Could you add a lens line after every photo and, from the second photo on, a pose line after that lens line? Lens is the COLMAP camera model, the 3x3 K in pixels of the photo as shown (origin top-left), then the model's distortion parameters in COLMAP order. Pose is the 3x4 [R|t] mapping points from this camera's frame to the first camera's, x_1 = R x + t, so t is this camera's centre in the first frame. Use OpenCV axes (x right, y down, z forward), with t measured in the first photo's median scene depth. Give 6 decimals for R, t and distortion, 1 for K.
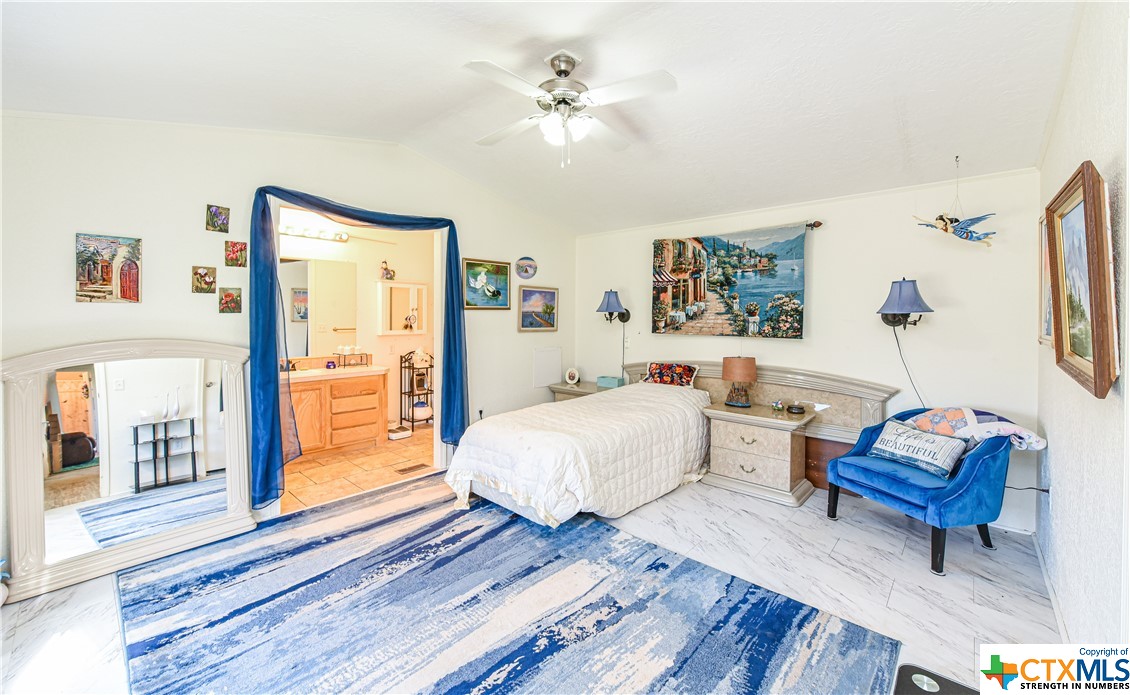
lens RADIAL K [[447.7, 0, 562.4], [0, 447.7, 319.2], [0, 0, 1]] dist [-0.002417, -0.000139]
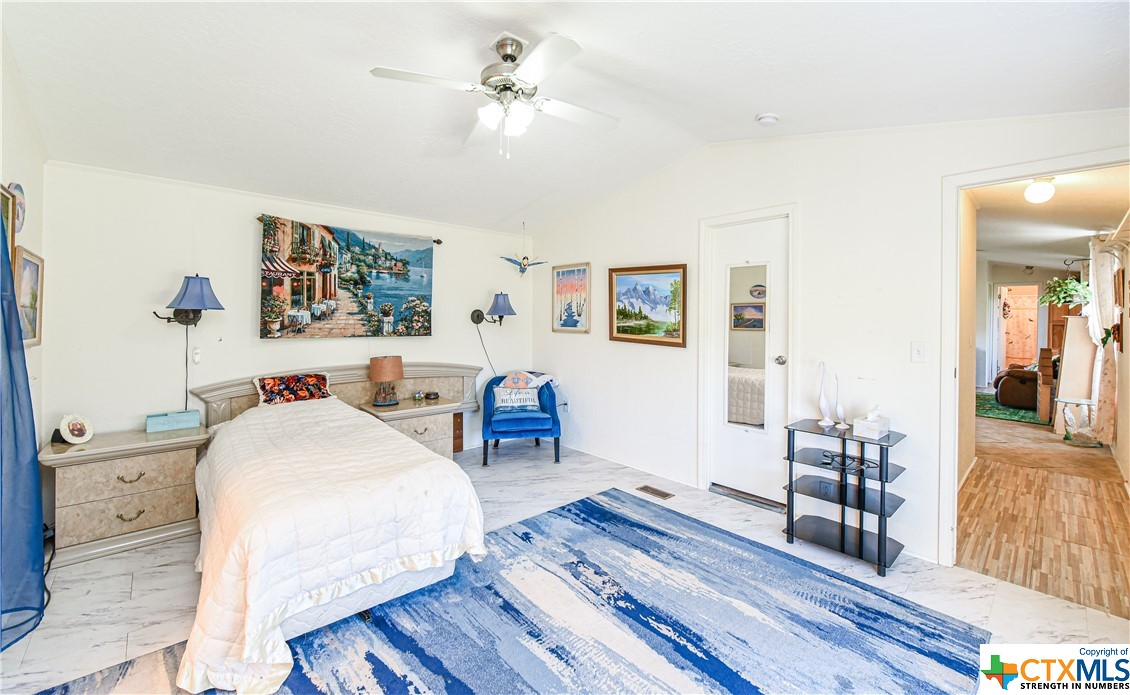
lens RADIAL K [[447.7, 0, 562.4], [0, 447.7, 319.2], [0, 0, 1]] dist [-0.002417, -0.000139]
pose [[0.104088, -0.006432, 0.994547, -0.565097], [-0.001285, 0.999977, 0.006602, -0.007761], [-0.994567, -0.001965, 0.104077, 0.487604]]
